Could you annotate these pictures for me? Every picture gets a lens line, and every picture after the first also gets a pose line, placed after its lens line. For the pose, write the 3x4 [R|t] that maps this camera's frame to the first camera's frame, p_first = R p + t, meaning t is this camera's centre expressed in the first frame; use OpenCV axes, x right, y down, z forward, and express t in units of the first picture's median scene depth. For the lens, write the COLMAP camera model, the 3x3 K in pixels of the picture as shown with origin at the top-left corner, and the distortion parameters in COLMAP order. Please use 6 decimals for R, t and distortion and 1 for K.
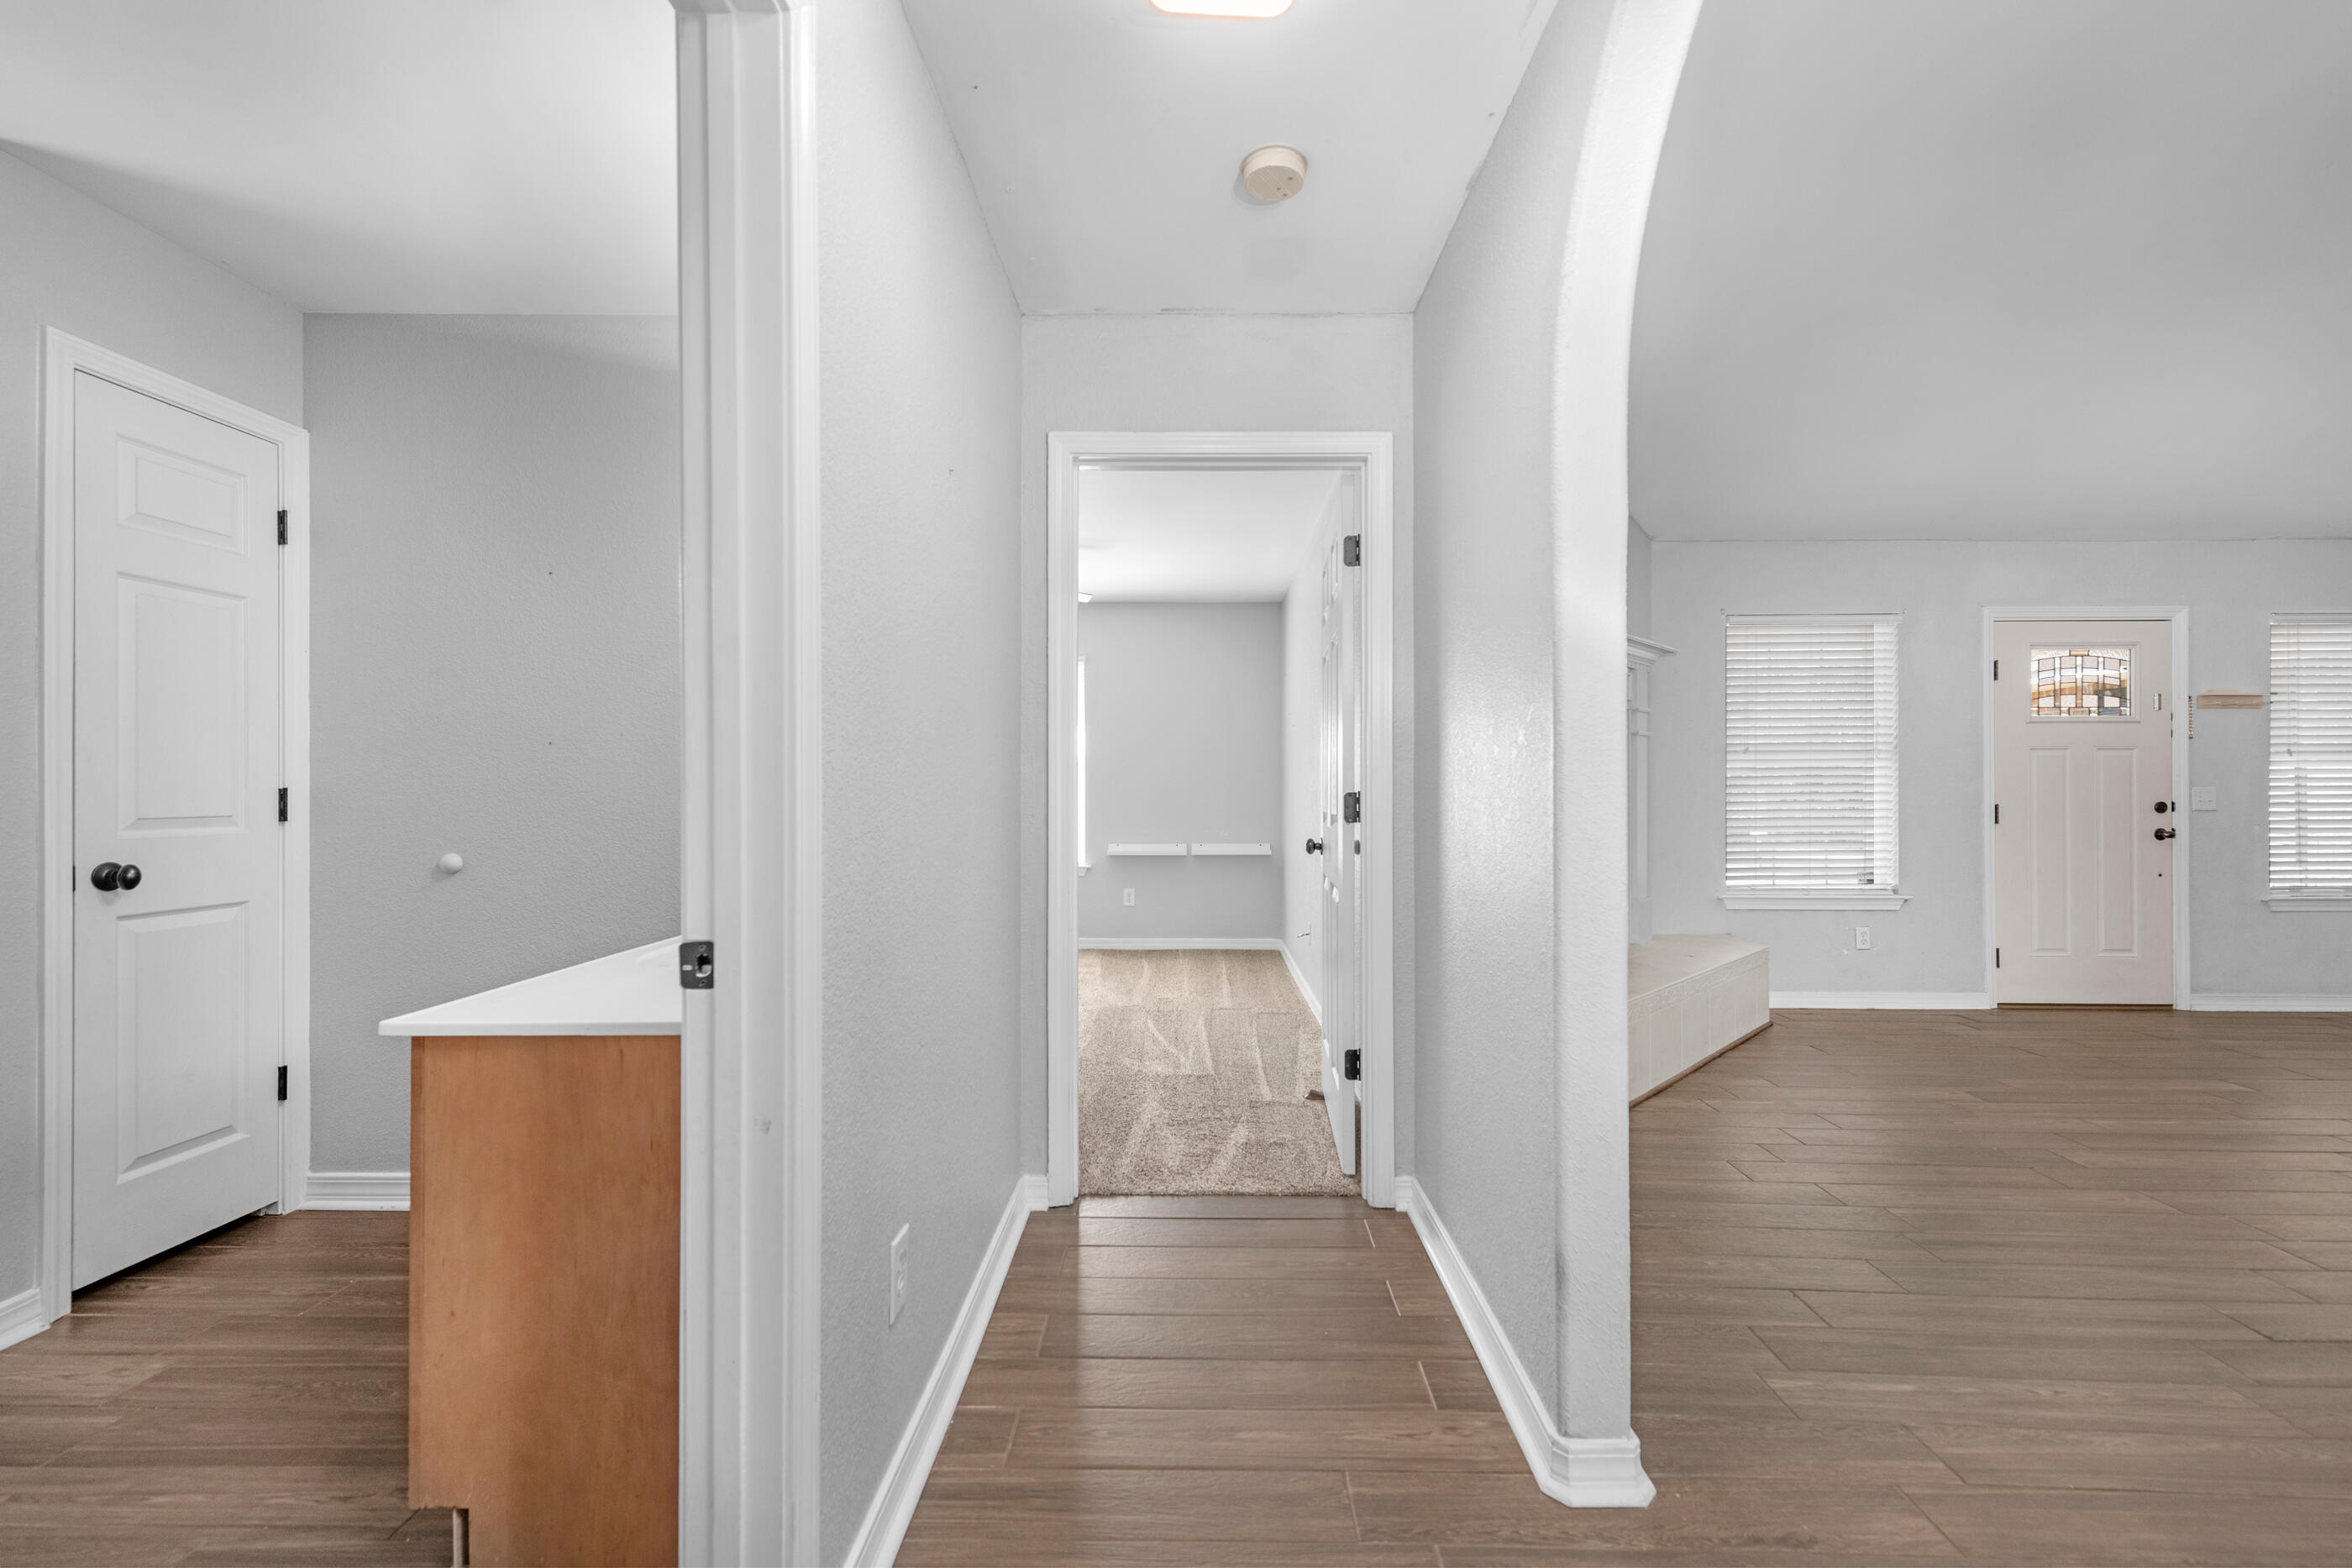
lens RADIAL K [[917.7, 0, 1141.5], [0, 917.7, 782.1], [0, 0, 1]] dist [0.011818, -0.003140]
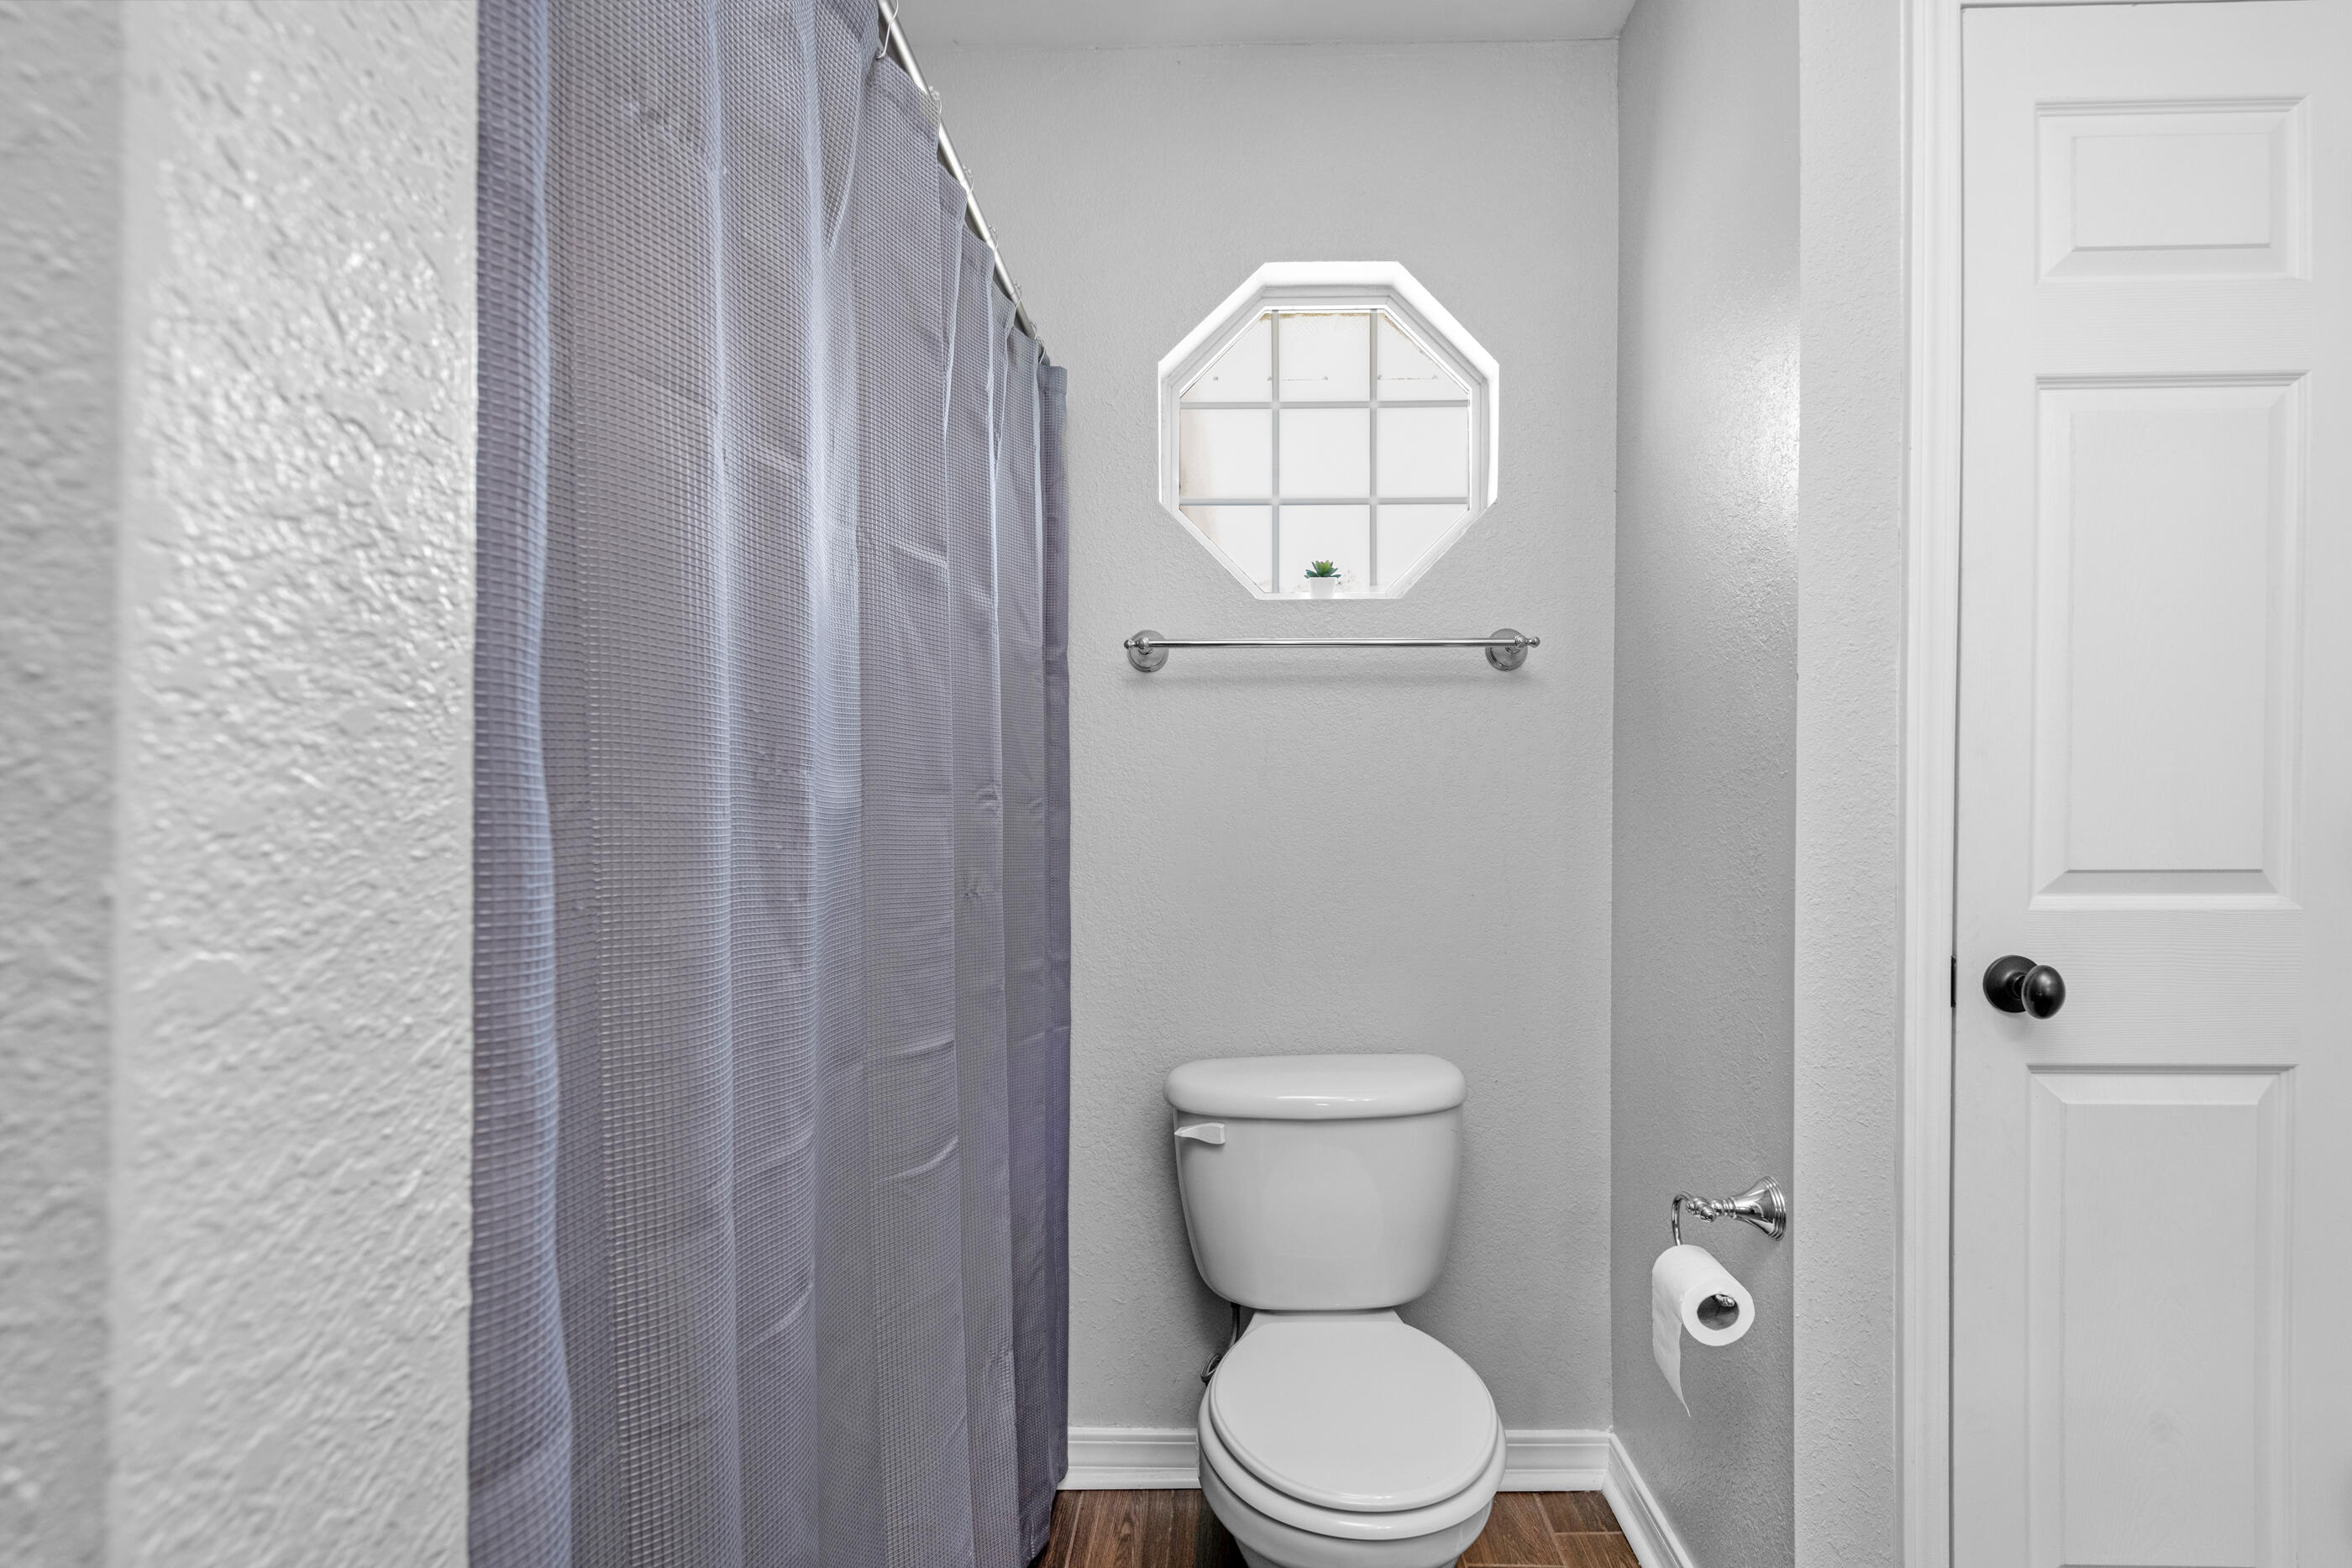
lens RADIAL K [[1266.9, 0, 1181.8], [0, 1266.9, 831.3], [0, 0, 1]] dist [0.005126, 0.002624]
pose [[0.020140, 0.016321, -0.999664, -0.384535], [0.007627, 0.999835, 0.016477, 0.003004], [0.999768, -0.007956, 0.020012, 0.474640]]
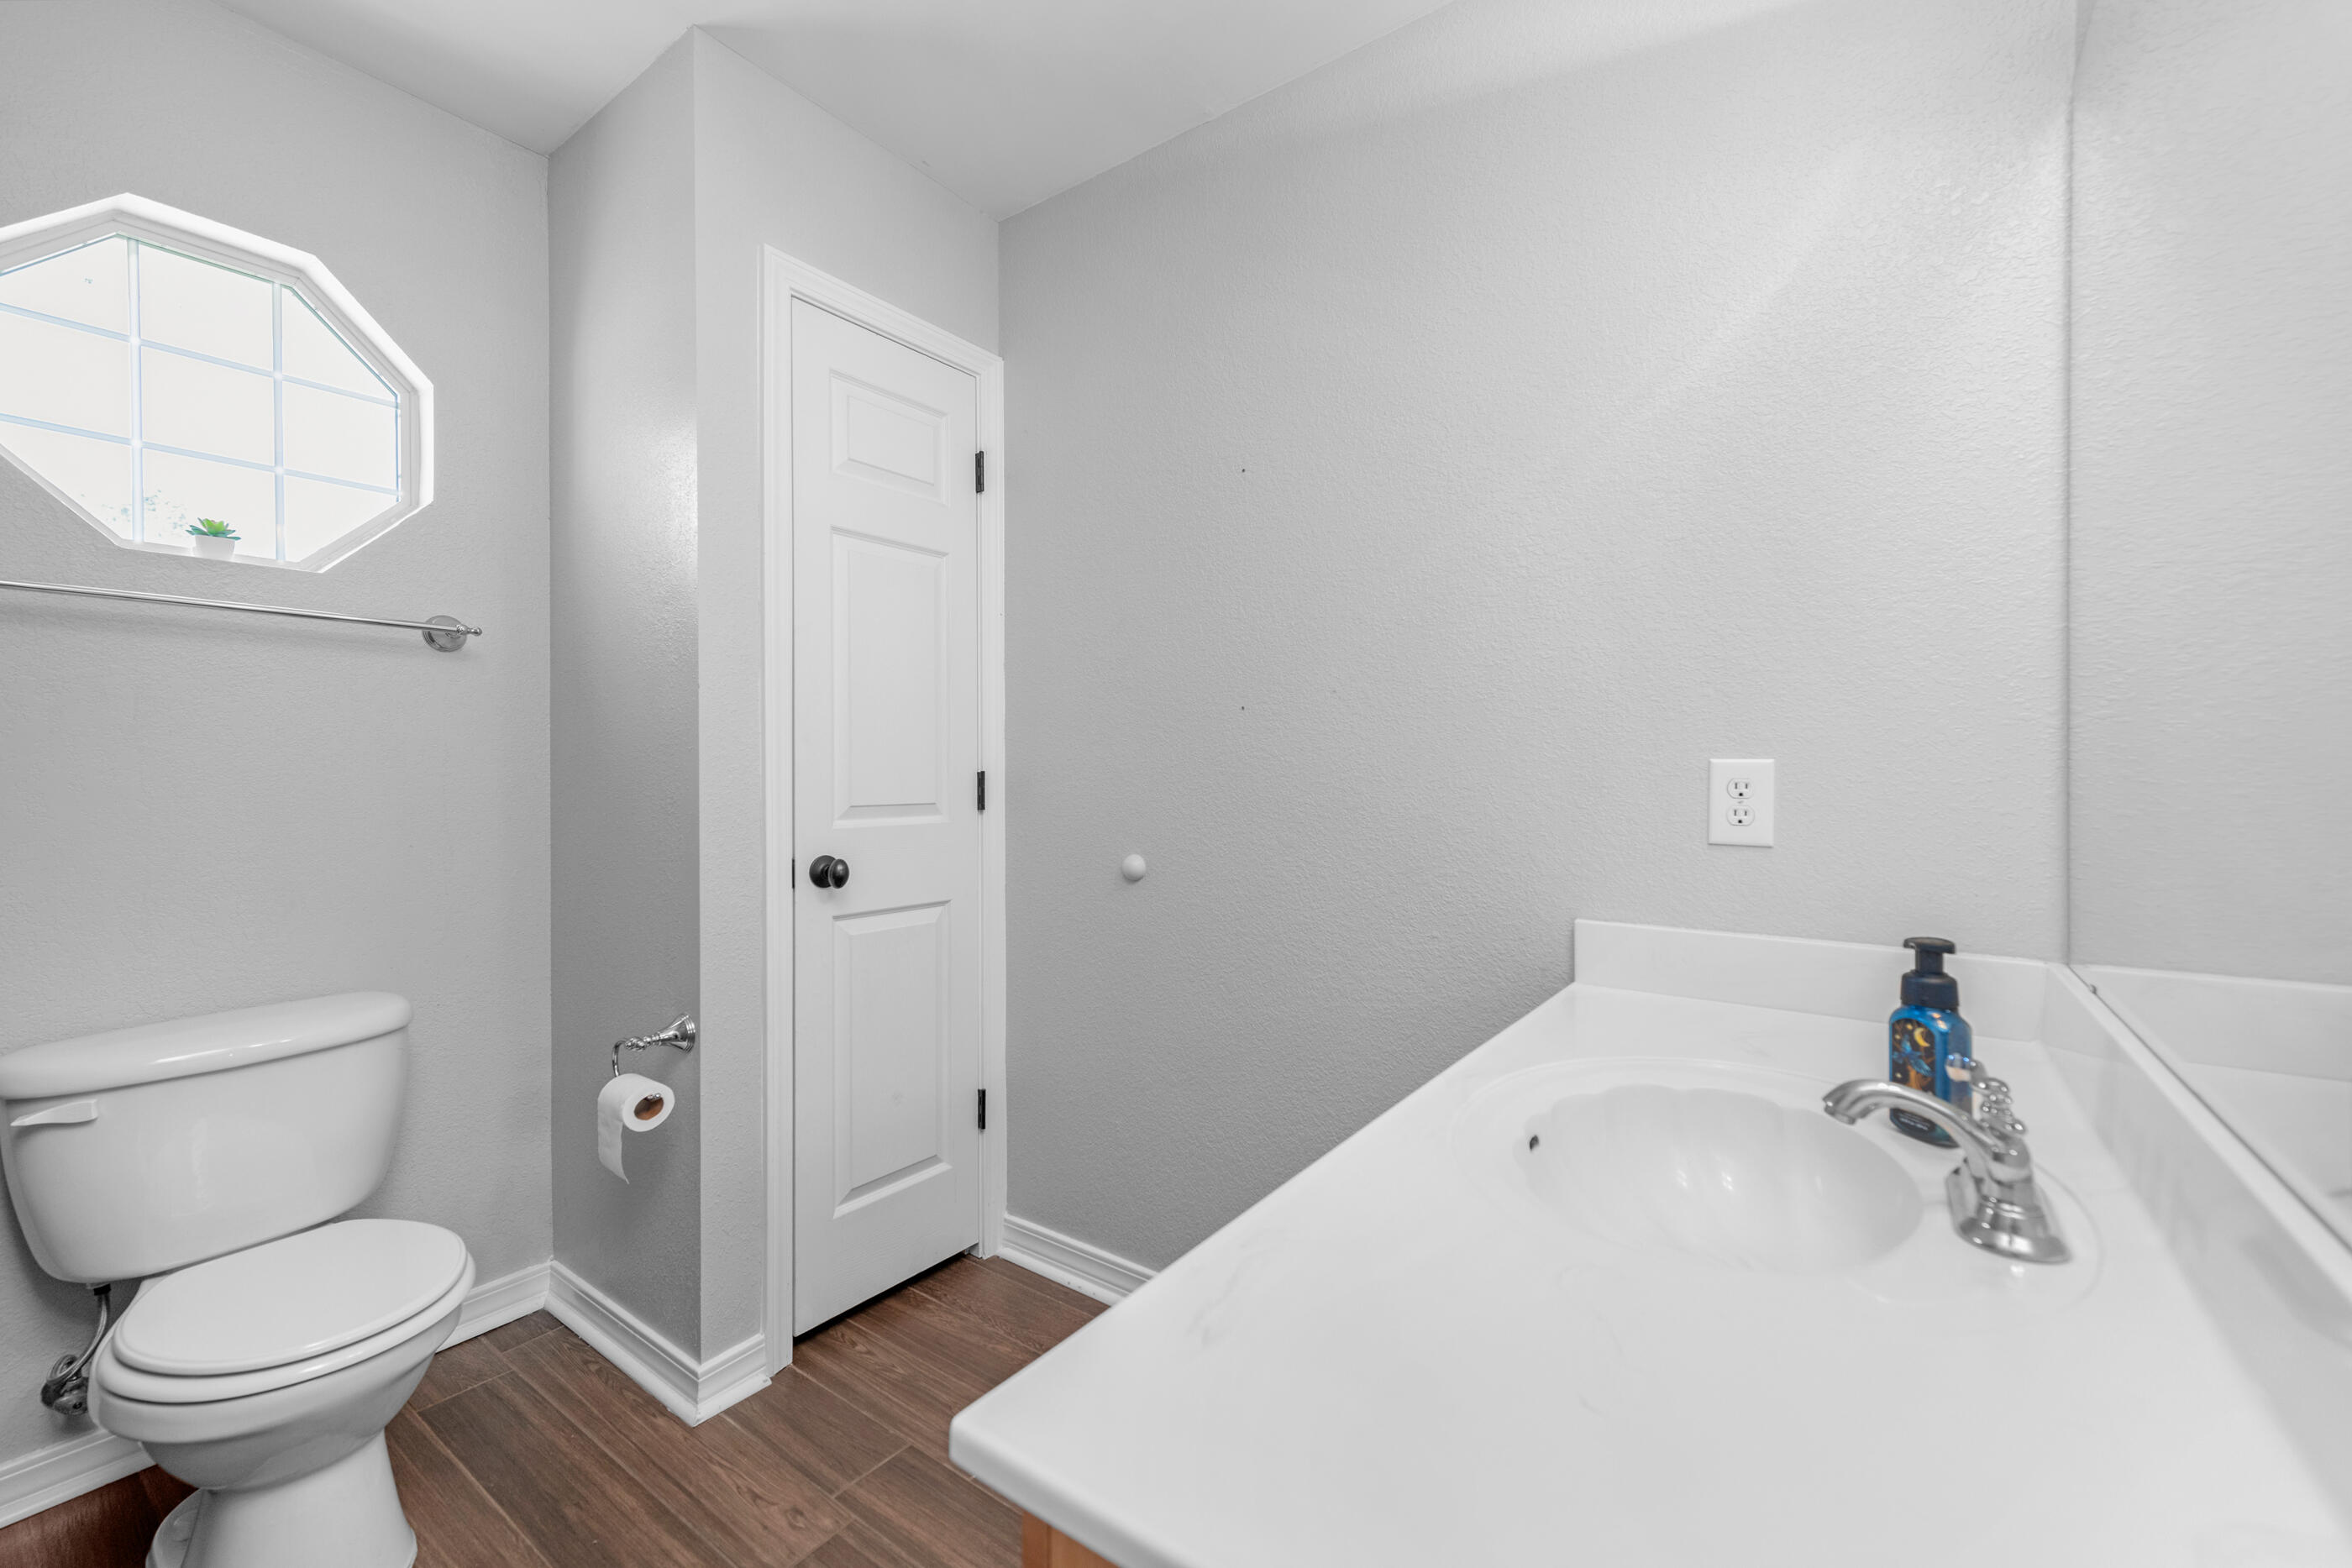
lens RADIAL K [[917.7, 0, 1141.5], [0, 917.7, 782.1], [0, 0, 1]] dist [0.011818, -0.003140]
pose [[0.798093, 0.008146, -0.602479, -0.307534], [0.001911, 0.999869, 0.016050, 0.002762], [0.602531, -0.013961, 0.797974, 0.431046]]
